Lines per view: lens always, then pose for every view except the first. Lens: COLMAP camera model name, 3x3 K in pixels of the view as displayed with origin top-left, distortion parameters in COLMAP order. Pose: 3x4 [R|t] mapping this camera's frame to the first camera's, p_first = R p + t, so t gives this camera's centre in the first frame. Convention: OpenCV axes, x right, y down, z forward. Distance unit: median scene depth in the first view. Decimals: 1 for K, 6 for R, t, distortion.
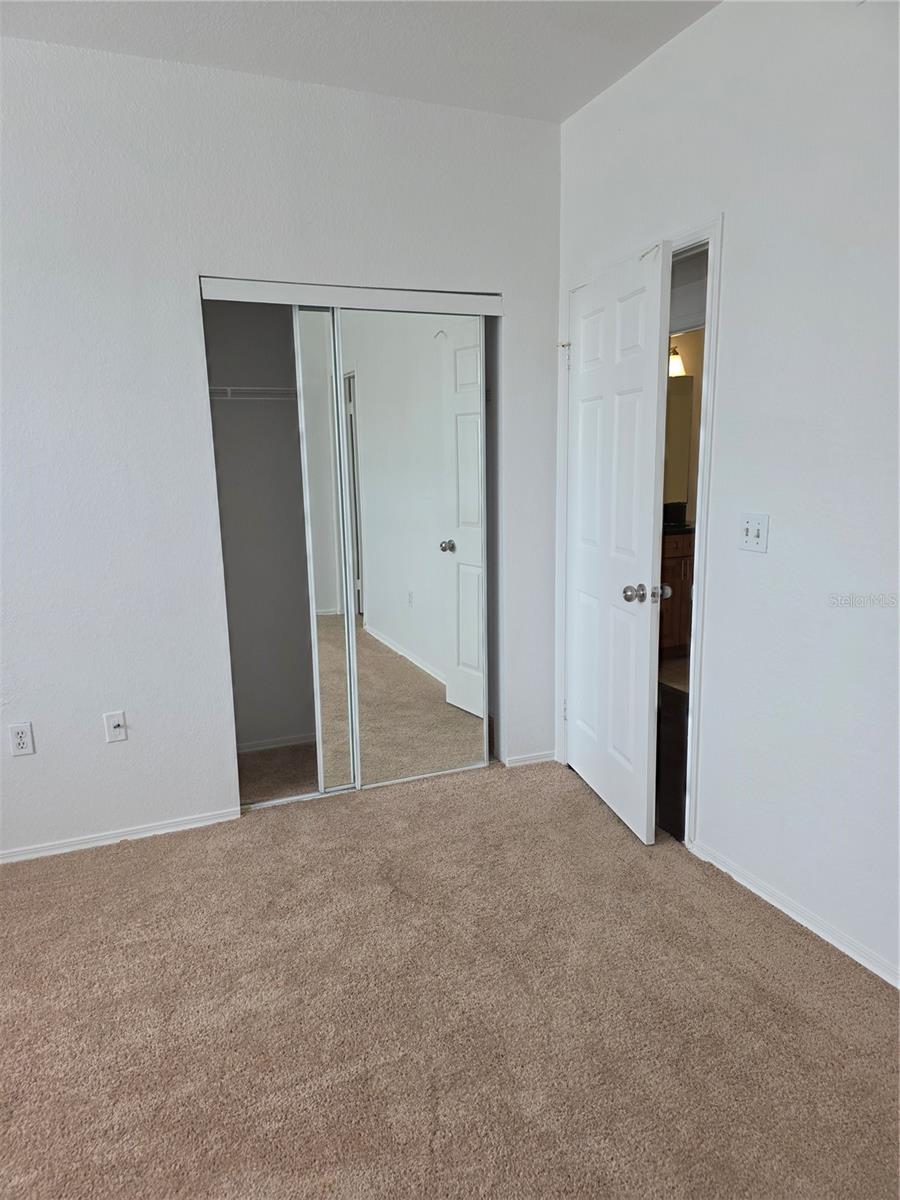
lens RADIAL K [[797.5, 0, 447.2], [0, 797.5, 605.4], [0, 0, 1]] dist [0.060287, 0.000154]
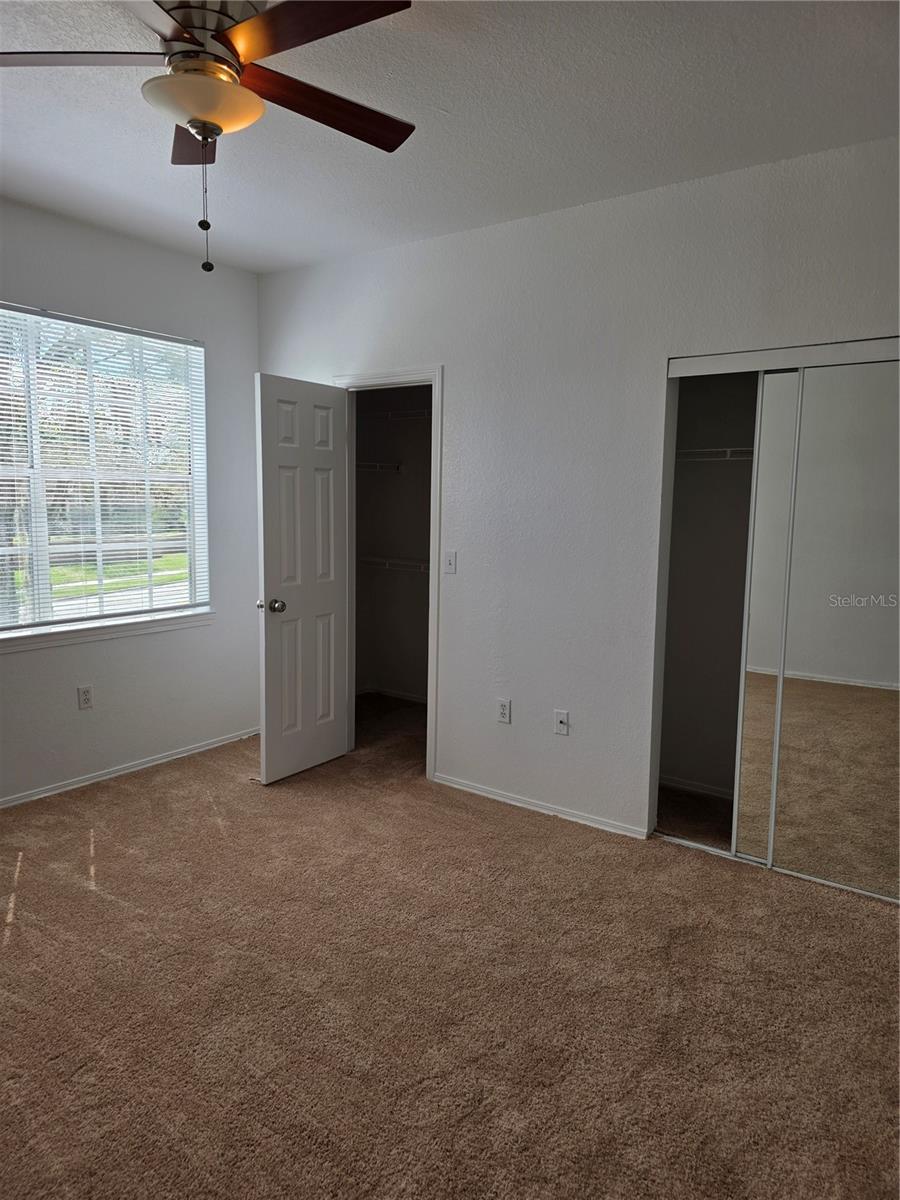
lens RADIAL K [[797.5, 0, 445.3], [0, 797.5, 592.8], [0, 0, 1]] dist [0.060287, 0.000154]
pose [[0.537995, 0.127147, -0.833304, 0.488543], [-0.186832, 0.981958, 0.029207, -0.048066], [0.821982, 0.139975, 0.552044, 0.137517]]
